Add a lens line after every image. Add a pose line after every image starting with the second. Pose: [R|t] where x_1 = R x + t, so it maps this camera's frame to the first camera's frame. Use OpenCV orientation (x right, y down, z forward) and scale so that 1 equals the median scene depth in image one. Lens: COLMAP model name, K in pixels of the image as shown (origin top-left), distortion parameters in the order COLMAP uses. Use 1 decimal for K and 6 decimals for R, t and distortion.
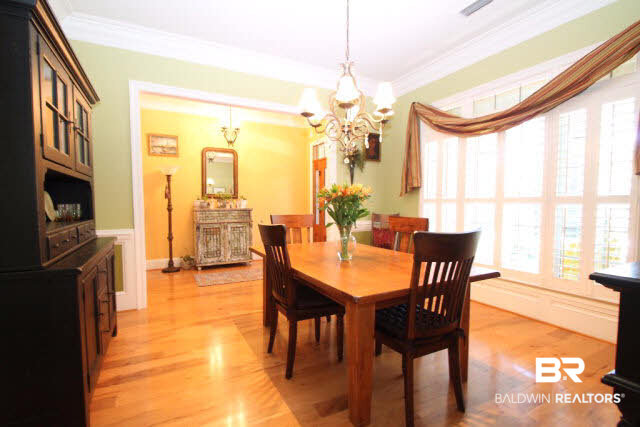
lens RADIAL K [[299.8, 0, 315.0], [0, 299.8, 221.9], [0, 0, 1]] dist [0.001080, -0.011109]
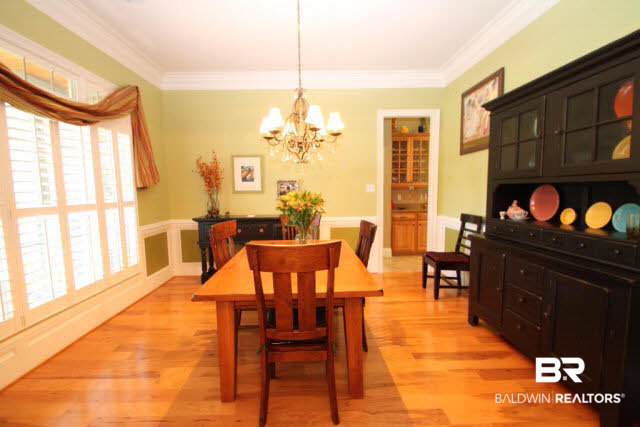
lens RADIAL K [[299.8, 0, 315.0], [0, 299.8, 221.9], [0, 0, 1]] dist [0.001080, -0.011109]
pose [[-0.897035, -0.031324, 0.440848, -0.390877], [0.041192, 0.987218, 0.153962, -0.157744], [-0.440036, 0.156269, -0.884279, 1.722276]]
